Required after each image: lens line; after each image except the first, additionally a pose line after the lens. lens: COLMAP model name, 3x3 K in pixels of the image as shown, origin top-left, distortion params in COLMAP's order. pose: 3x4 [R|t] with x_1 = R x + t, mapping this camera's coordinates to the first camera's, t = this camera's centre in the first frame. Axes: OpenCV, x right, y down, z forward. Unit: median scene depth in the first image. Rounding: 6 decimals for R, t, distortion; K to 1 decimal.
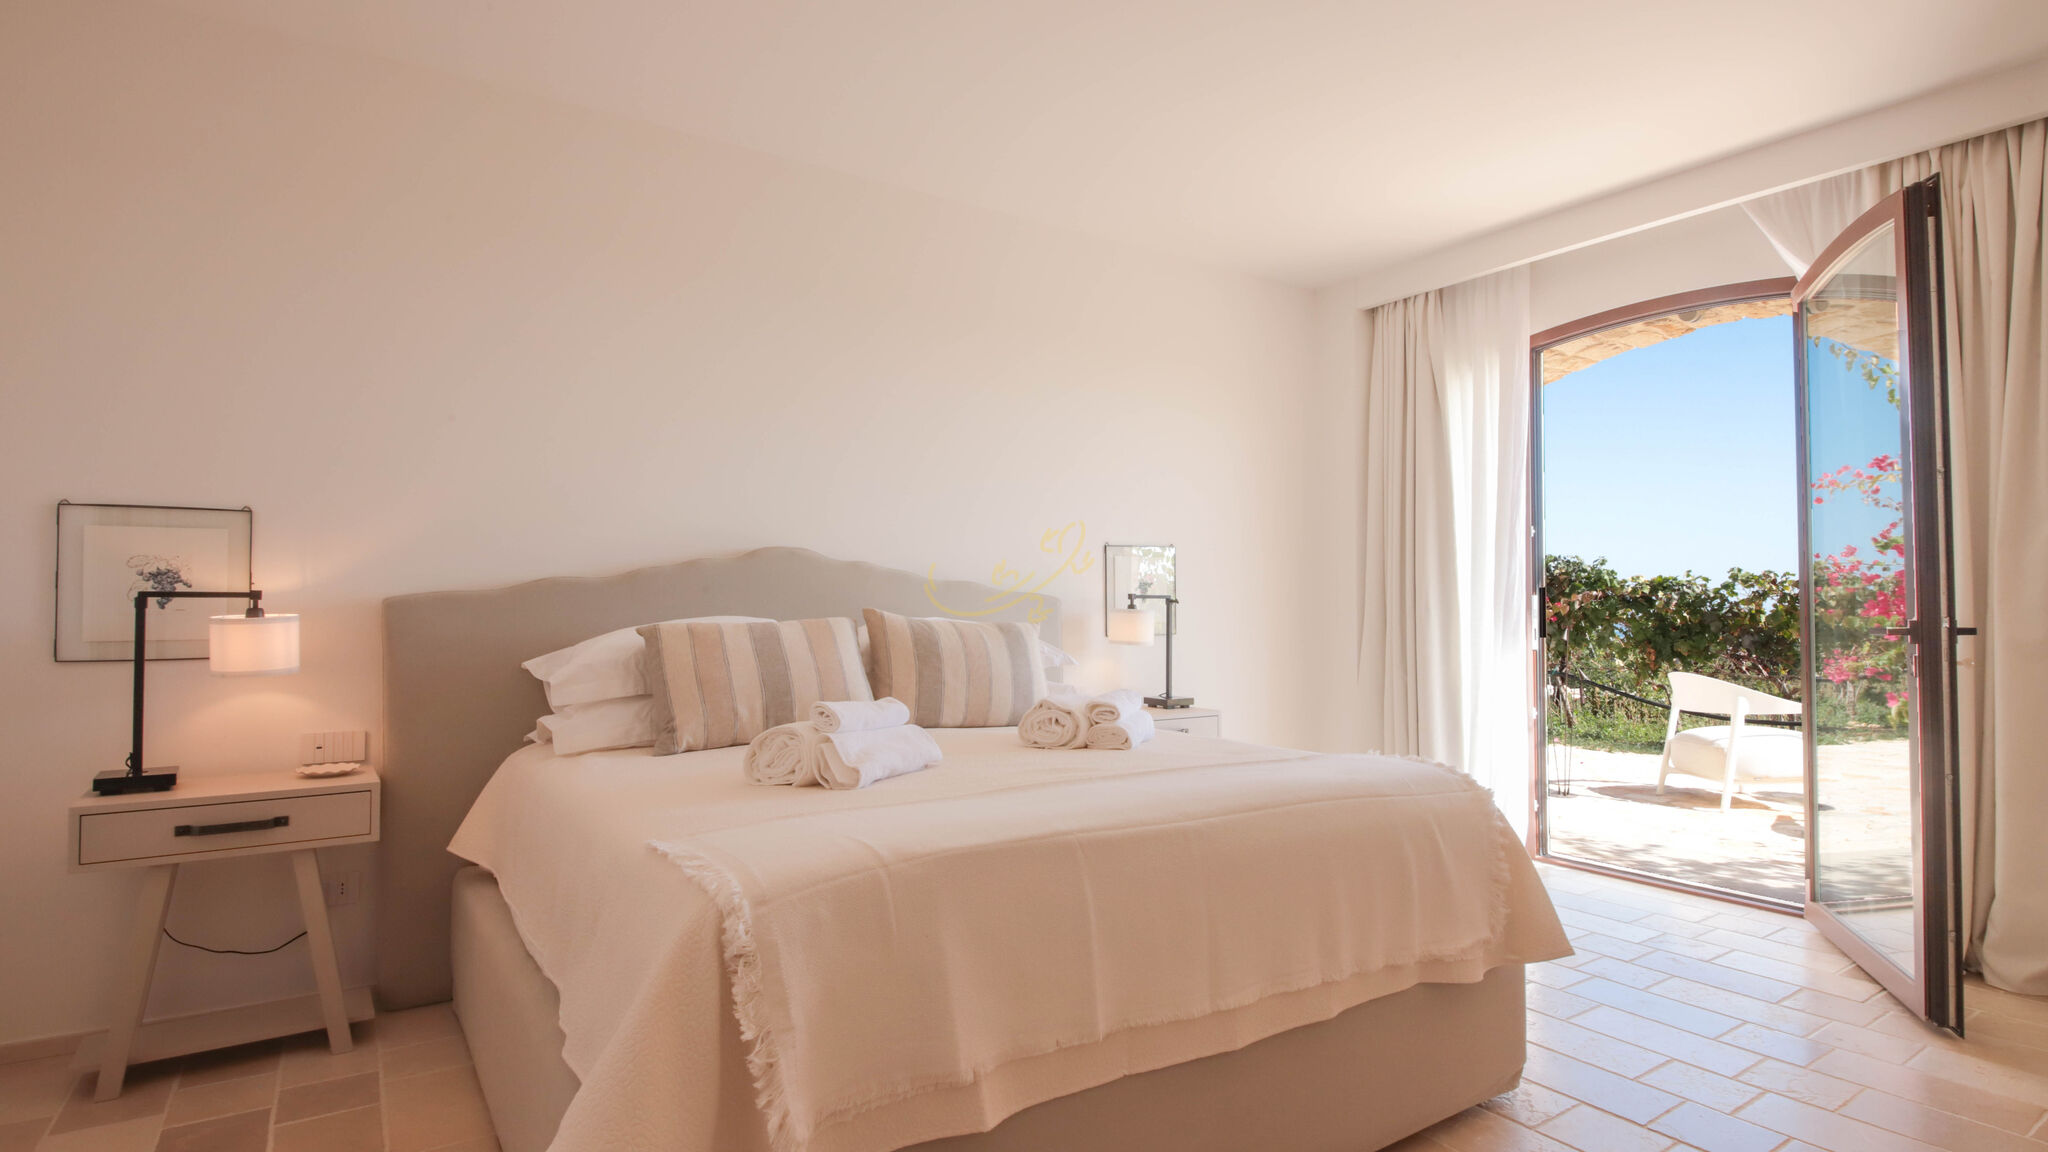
lens RADIAL K [[1044.2, 0, 1024.0], [0, 1044.2, 576.0], [0, 0, 1]] dist [-0.003960, -0.002140]
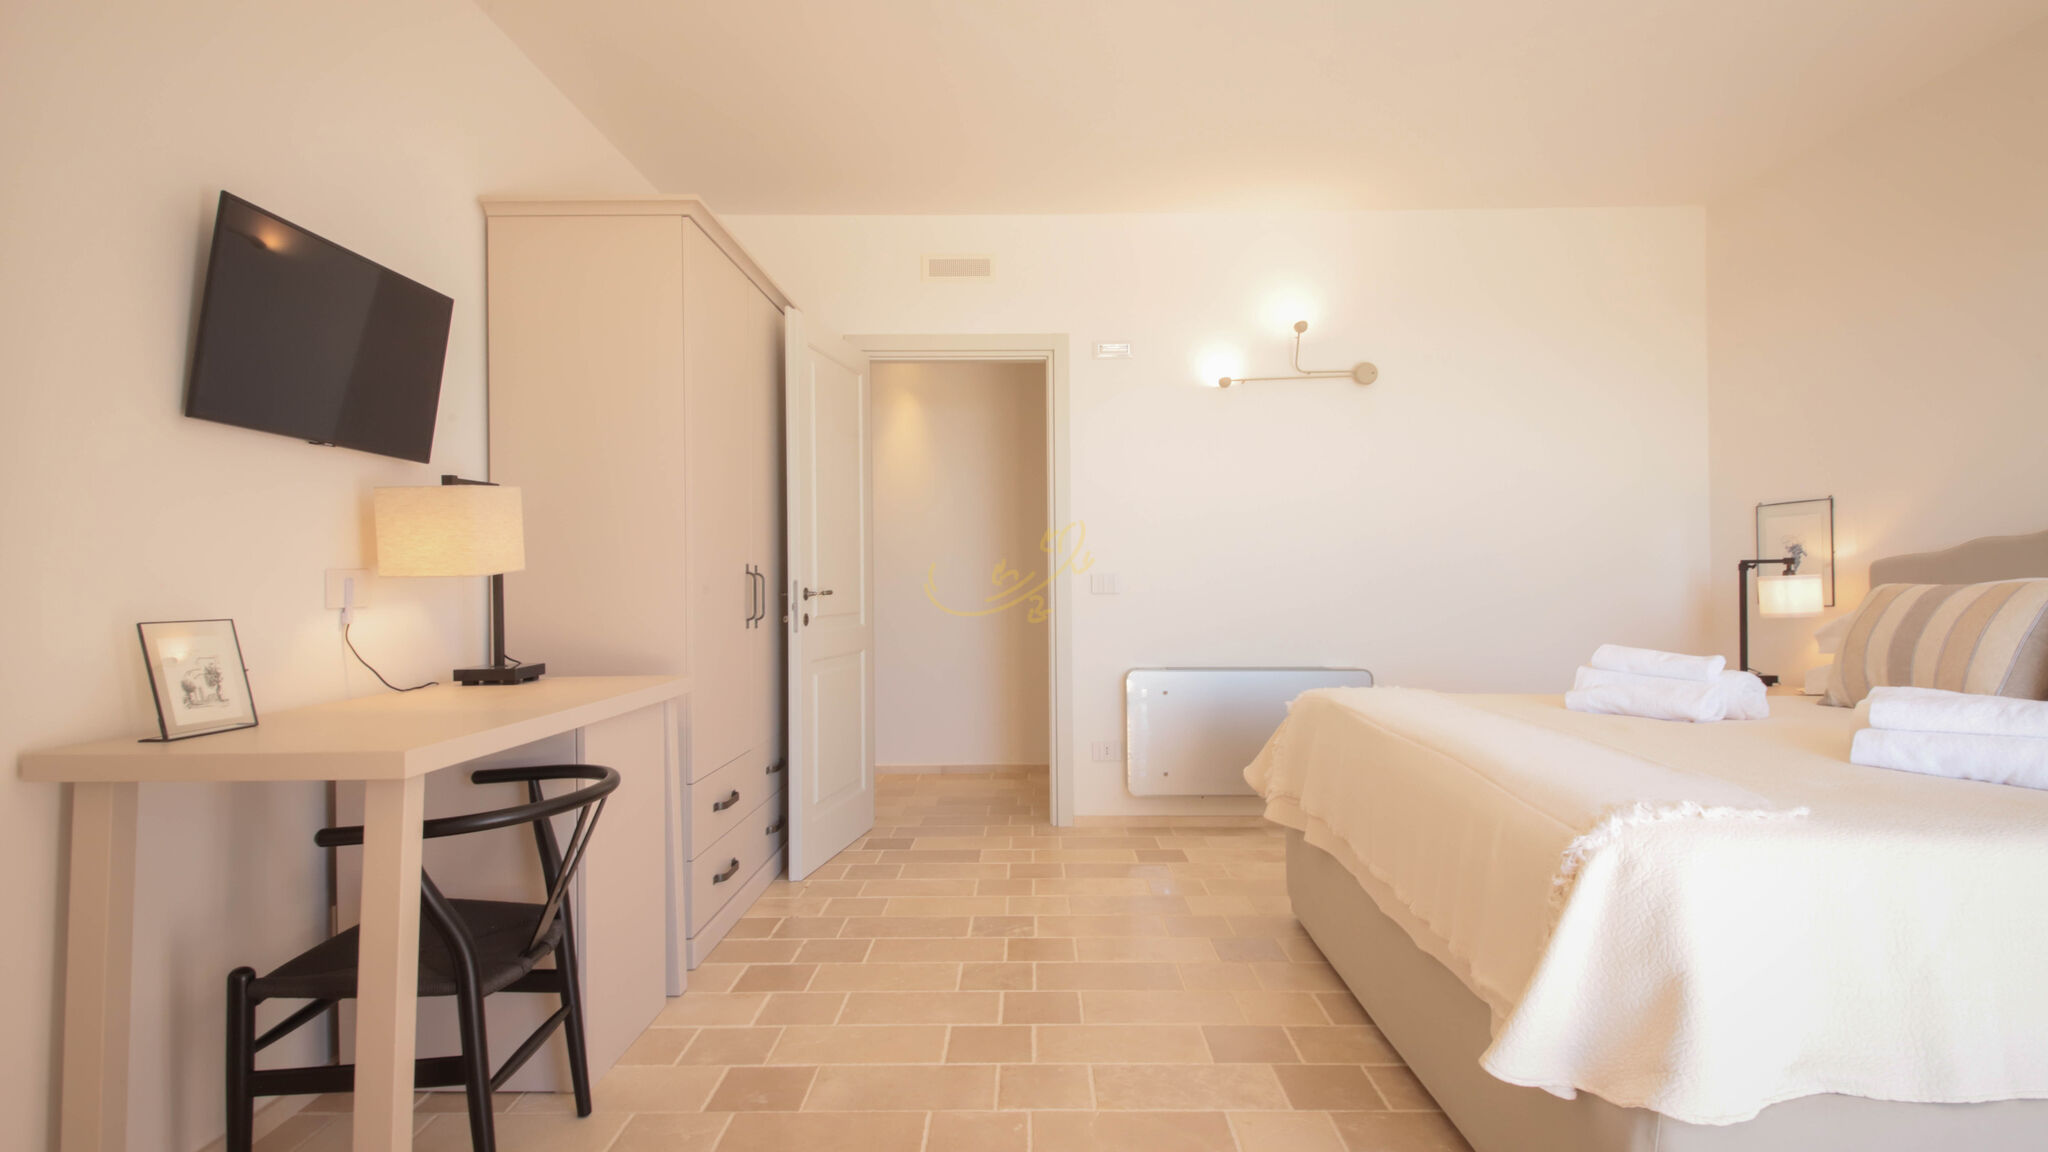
lens RADIAL K [[1054.6, 0, 1024.0], [0, 1054.6, 576.0], [0, 0, 1]] dist [0.020023, -0.000556]
pose [[-0.567319, 0.001694, -0.823496, 0.822798], [0.029931, 0.999380, -0.018564, 0.026764], [0.822954, -0.035180, -0.567018, 0.747709]]
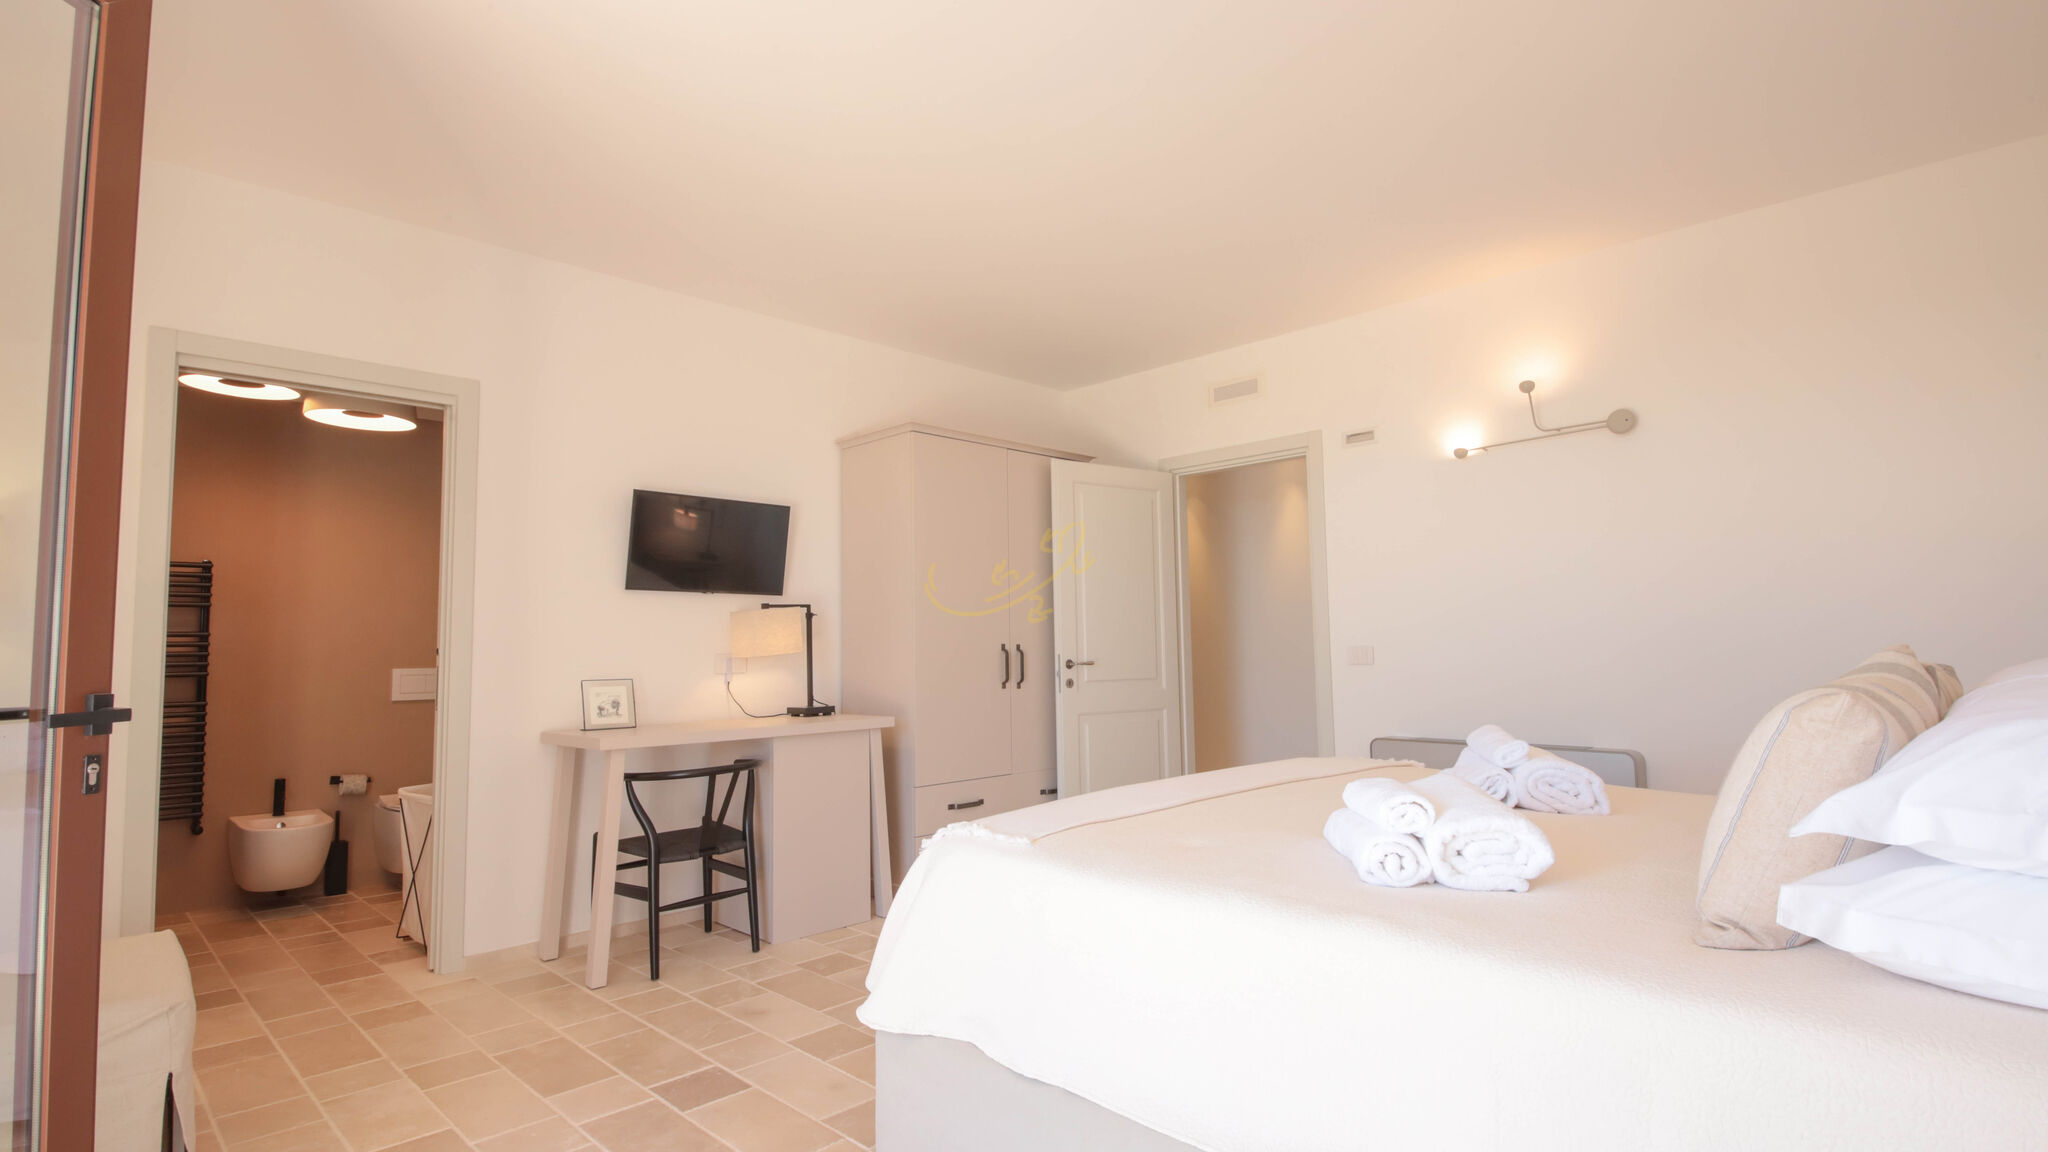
lens RADIAL K [[1003.3, 0, 1024.0], [0, 1003.3, 576.0], [0, 0, 1]] dist [0.022520, -0.000044]
pose [[-0.985213, 0.004969, -0.171259, 0.345336], [0.022243, 0.994829, -0.099096, 0.033327], [0.169881, -0.101440, -0.980230, 1.346853]]
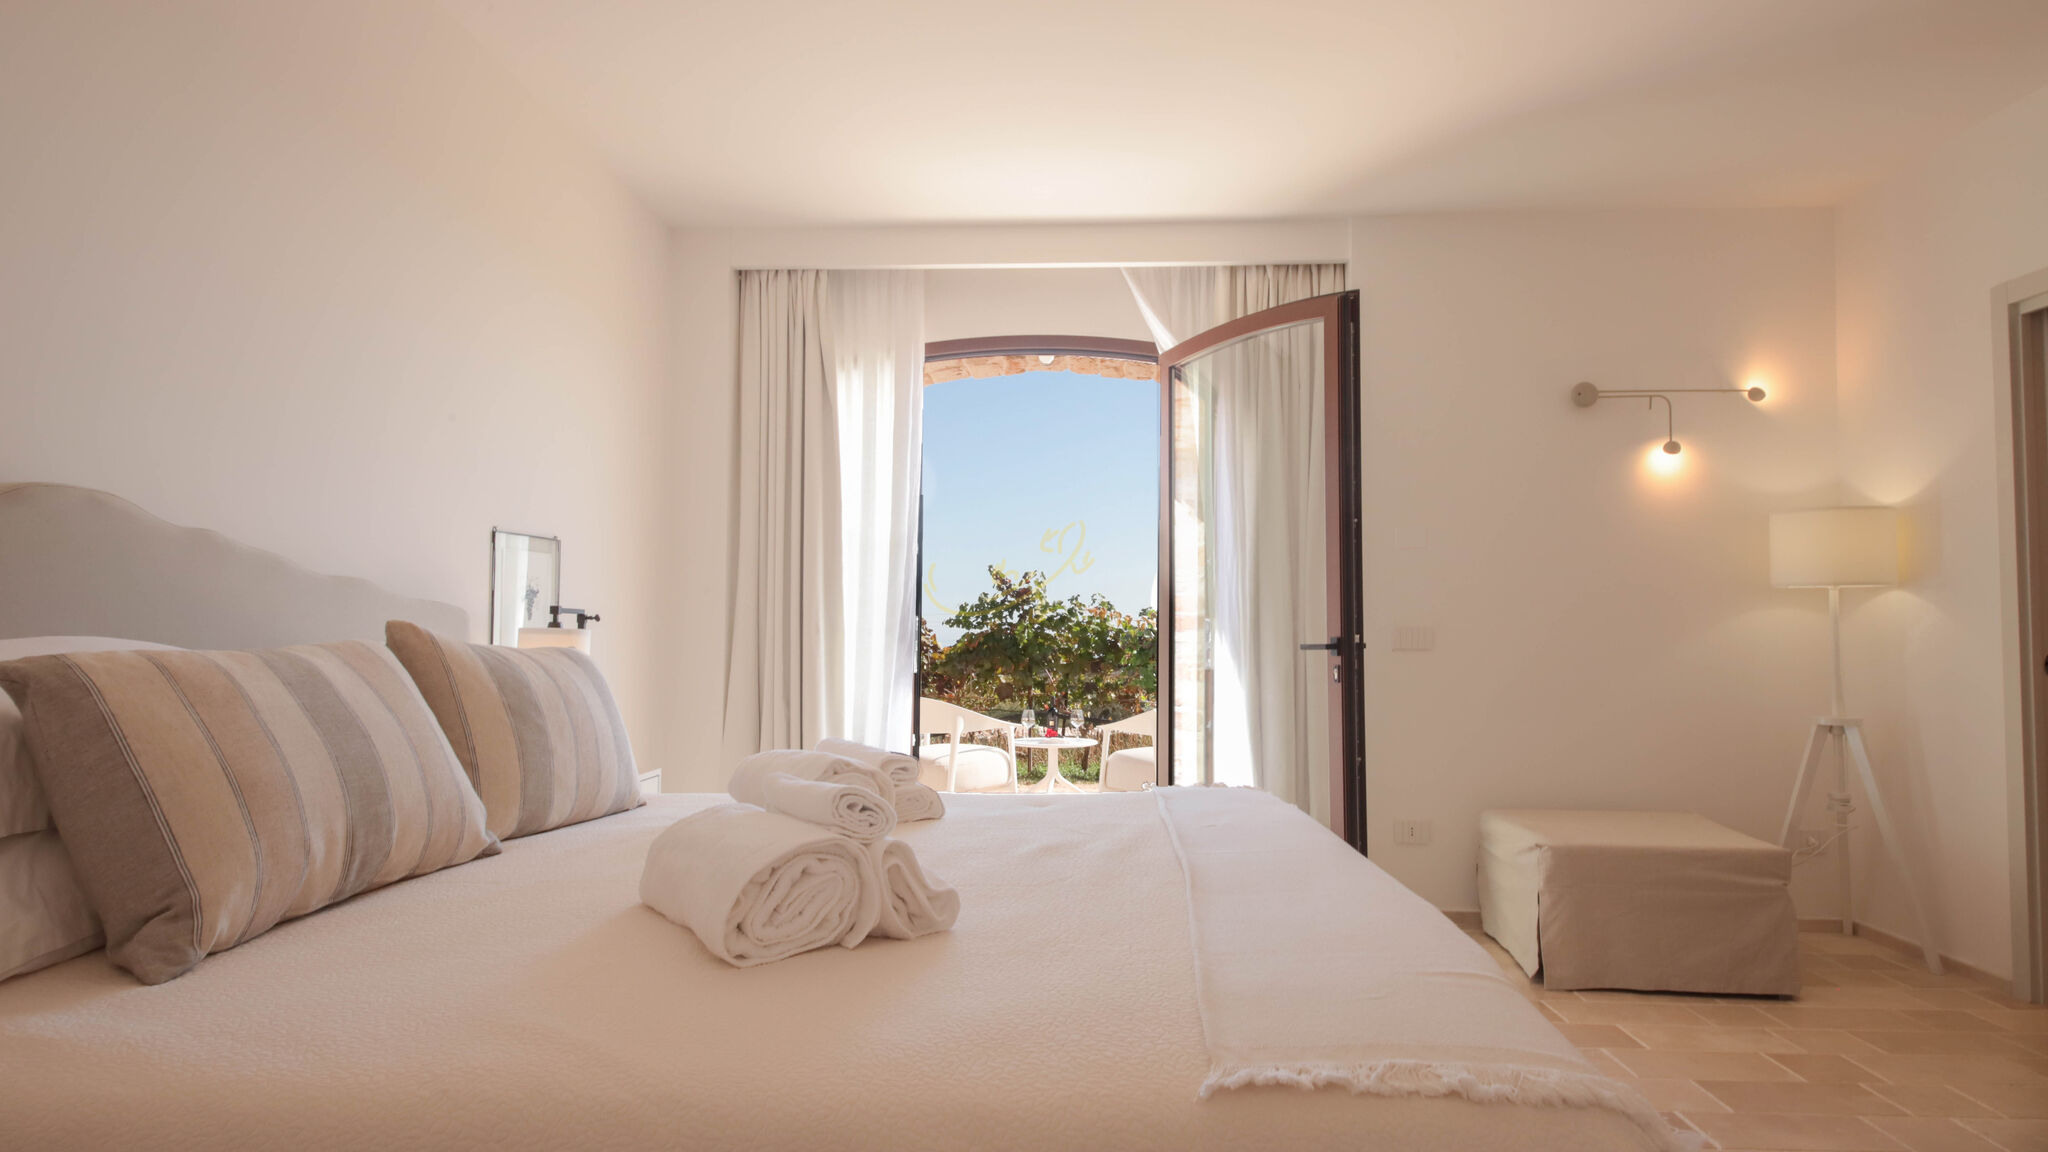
lens RADIAL K [[1207.1, 0, 1024.0], [0, 1207.1, 576.0], [0, 0, 1]] dist [0.161218, -0.000332]
pose [[0.616764, 0.047206, 0.785731, -0.430640], [-0.038123, 0.998820, -0.030083, 0.012556], [-0.786224, -0.011400, 0.617836, 0.321095]]
